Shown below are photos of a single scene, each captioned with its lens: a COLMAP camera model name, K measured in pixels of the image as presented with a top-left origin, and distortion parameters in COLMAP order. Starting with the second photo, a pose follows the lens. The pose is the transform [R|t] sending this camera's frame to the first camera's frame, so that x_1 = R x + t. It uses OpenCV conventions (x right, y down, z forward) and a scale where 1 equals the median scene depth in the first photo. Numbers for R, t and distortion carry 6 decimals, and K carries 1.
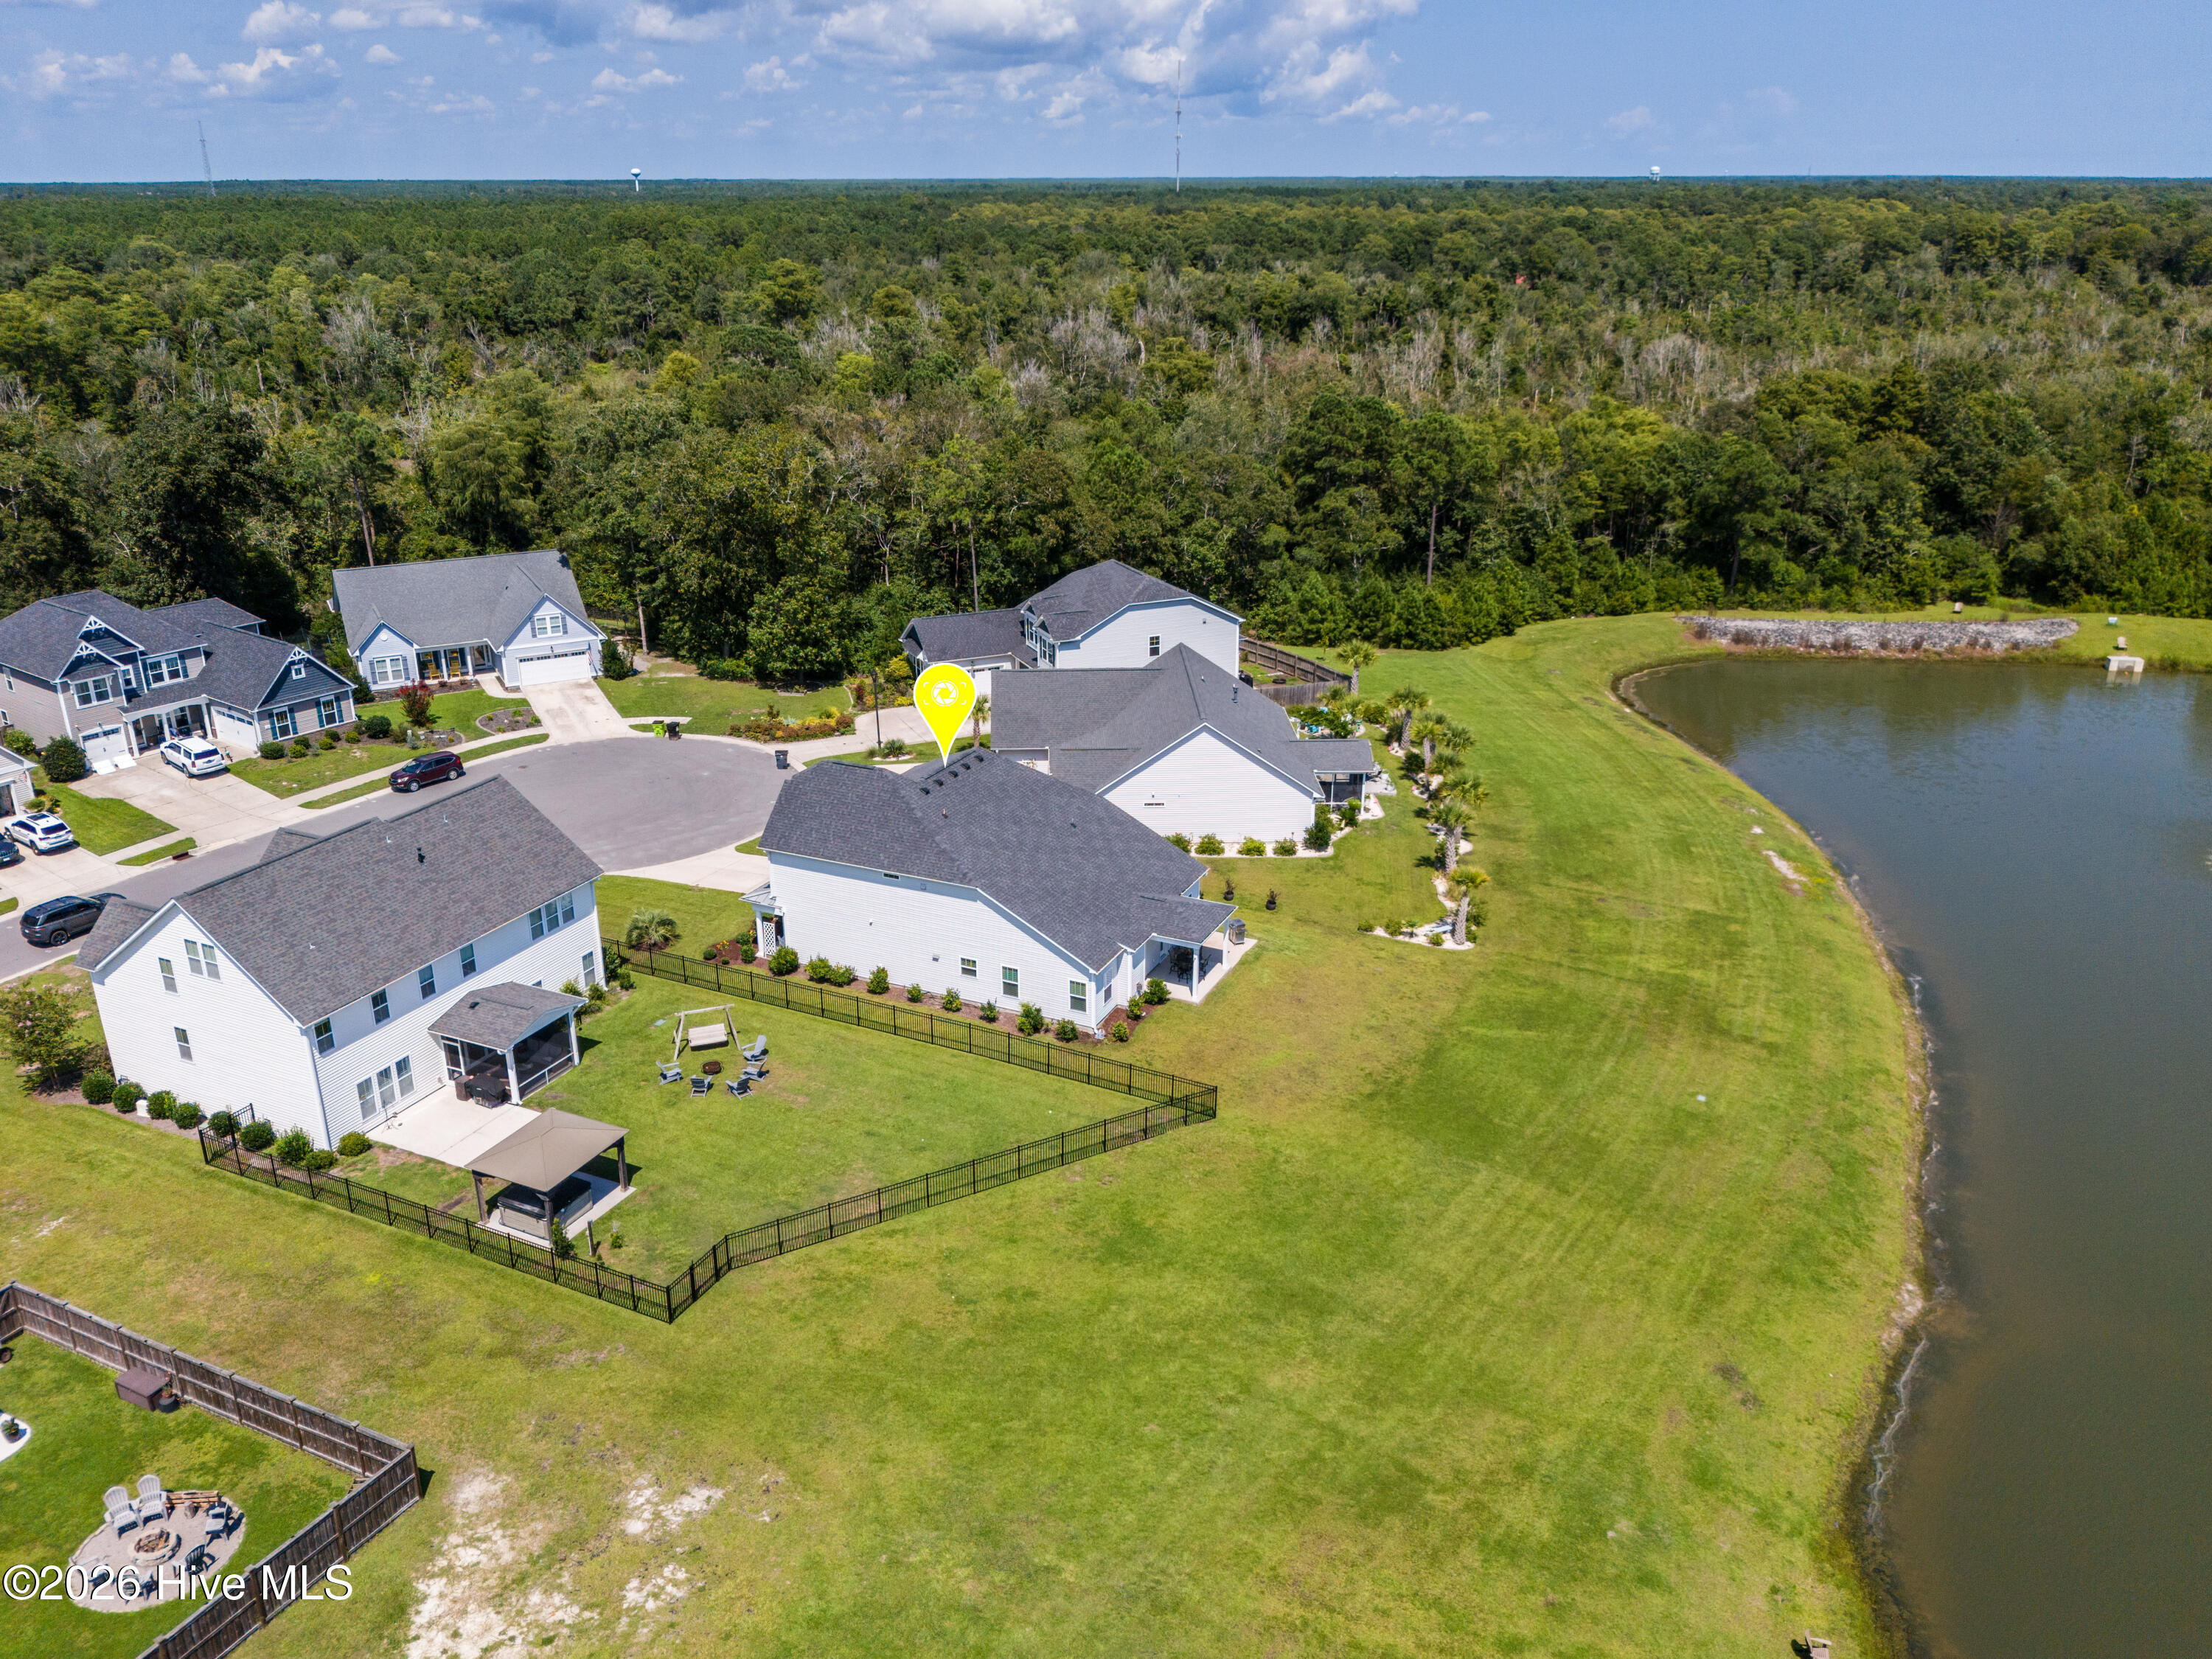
lens RADIAL K [[1695.9, 0, 1123.5], [0, 1695.9, 838.0], [0, 0, 1]] dist [0.039475, -0.053277]
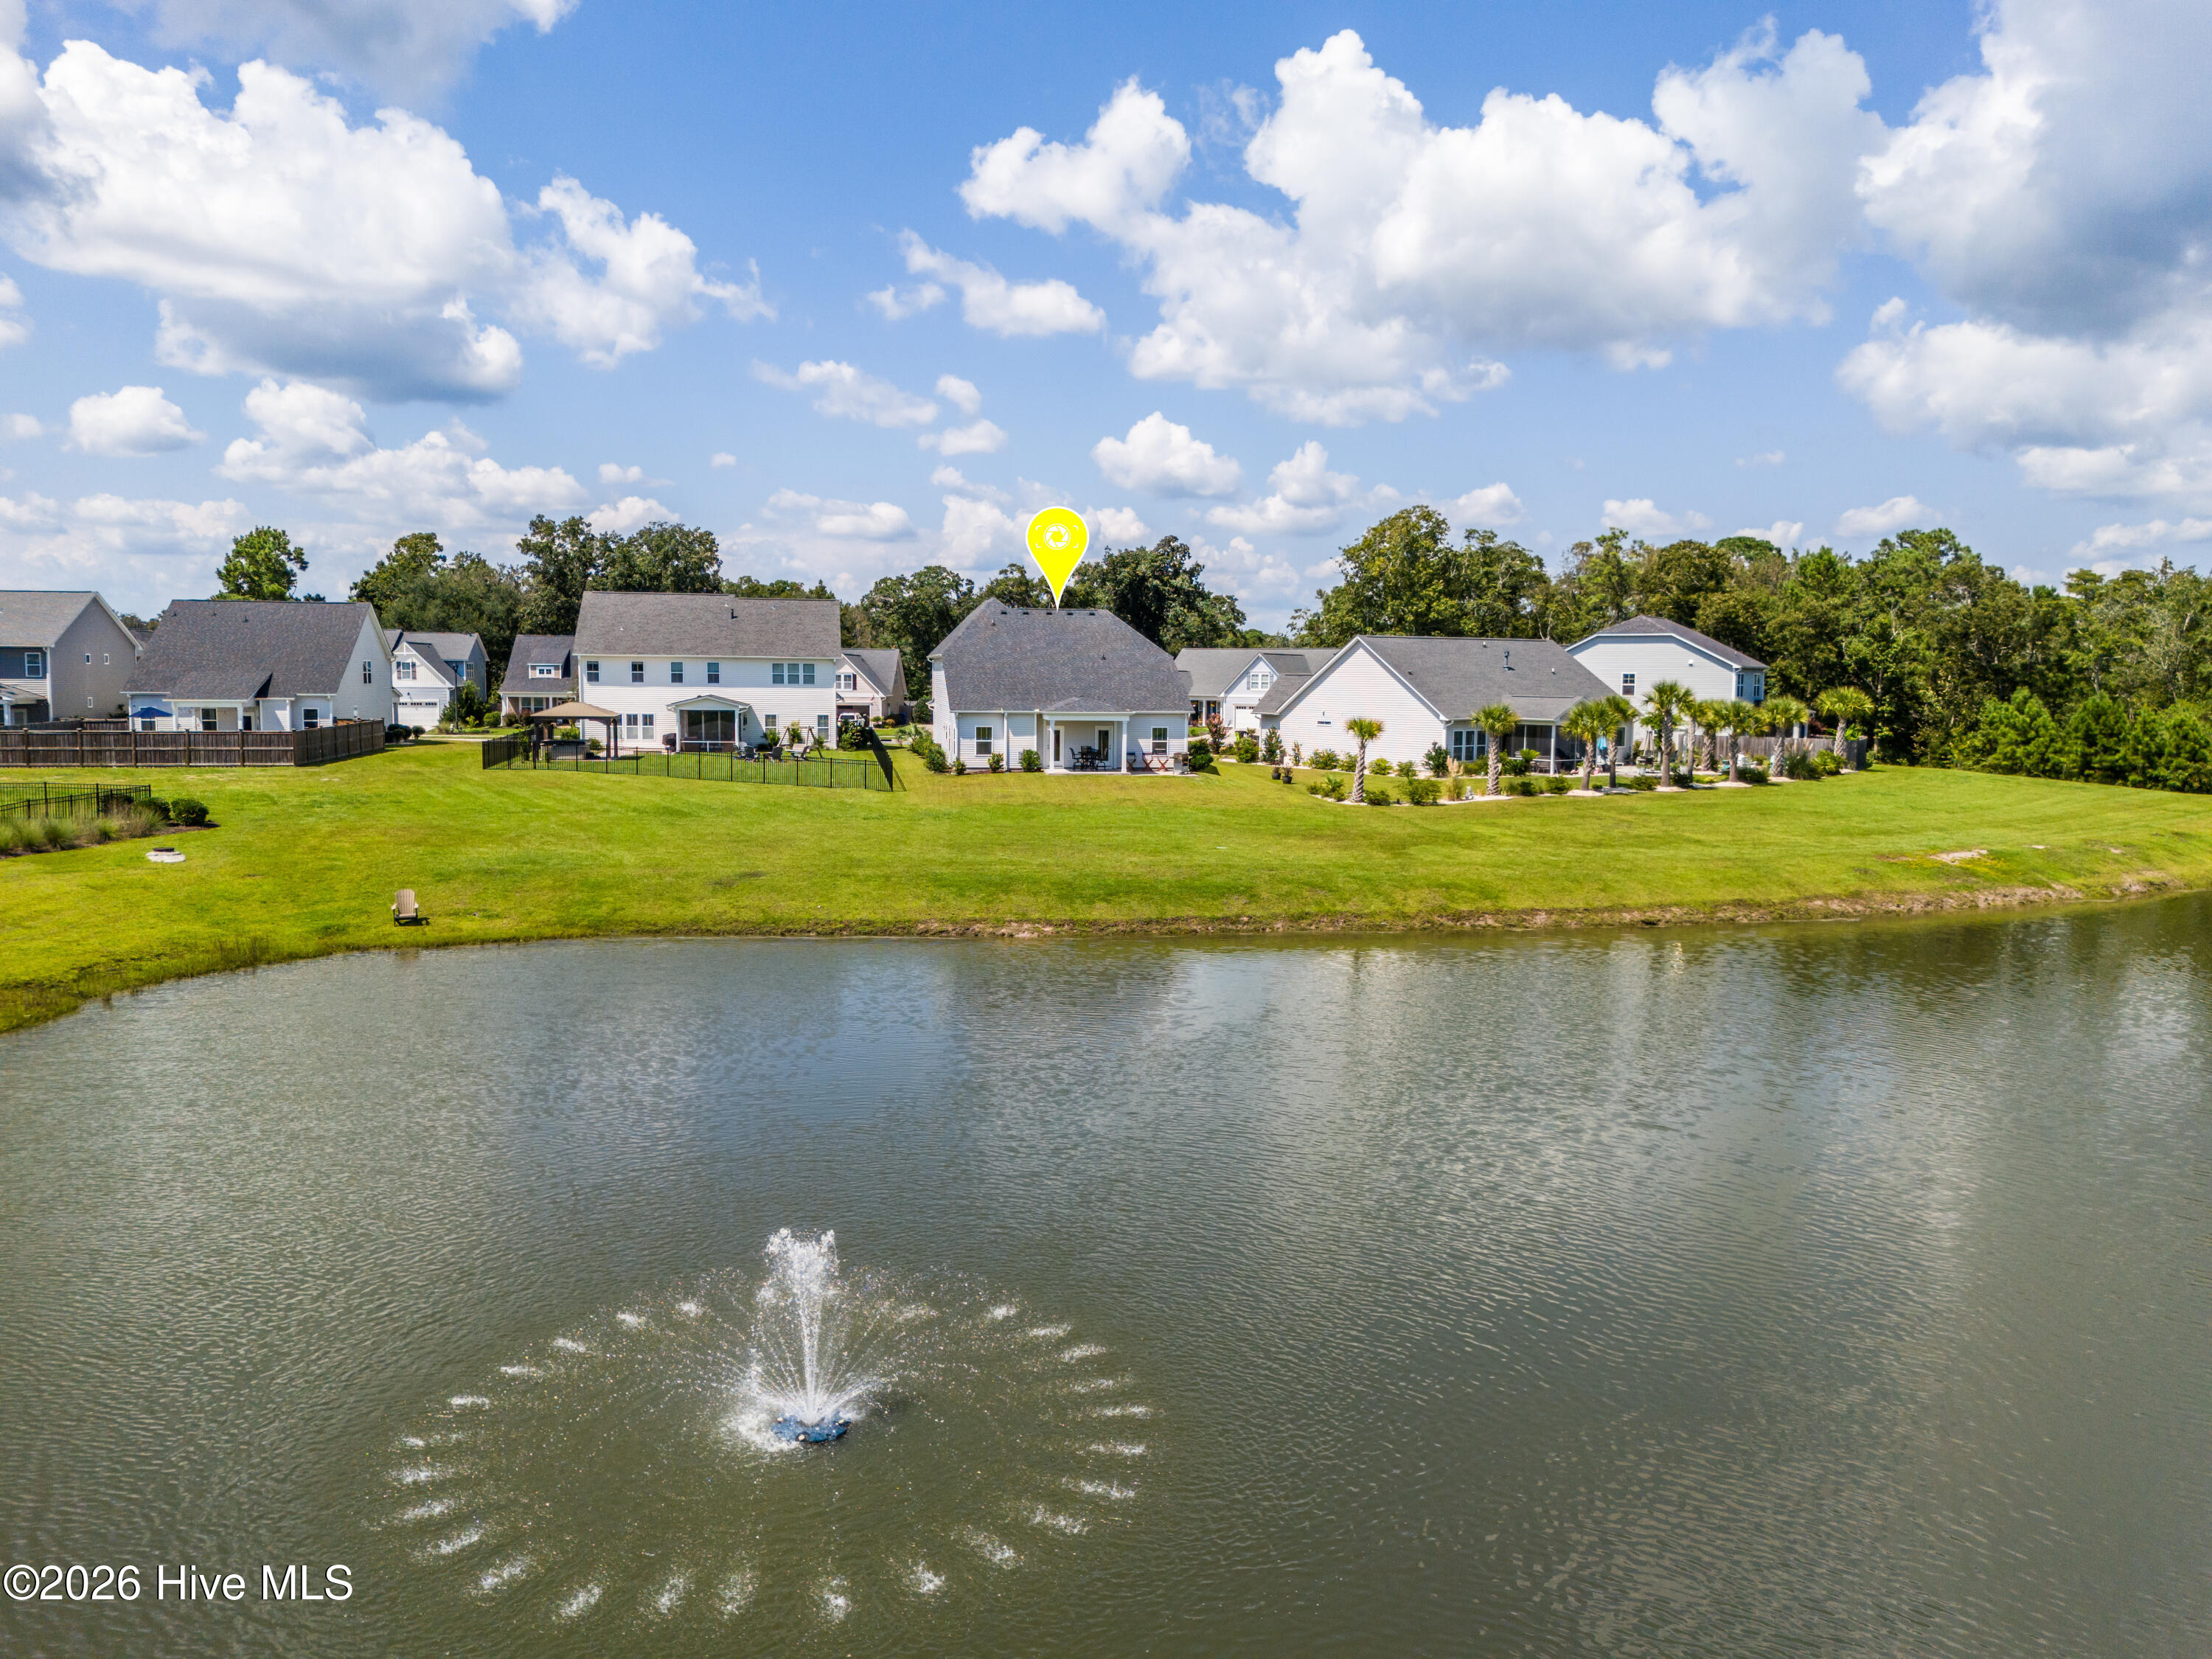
lens RADIAL K [[1695.9, 0, 1105.1], [0, 1695.9, 854.0], [0, 0, 1]] dist [0.039475, -0.053277]
pose [[0.563922, 0.087043, -0.821228, 0.920680], [-0.309305, 0.944308, -0.112306, 0.246894], [0.765717, 0.317342, 0.559439, 0.409231]]
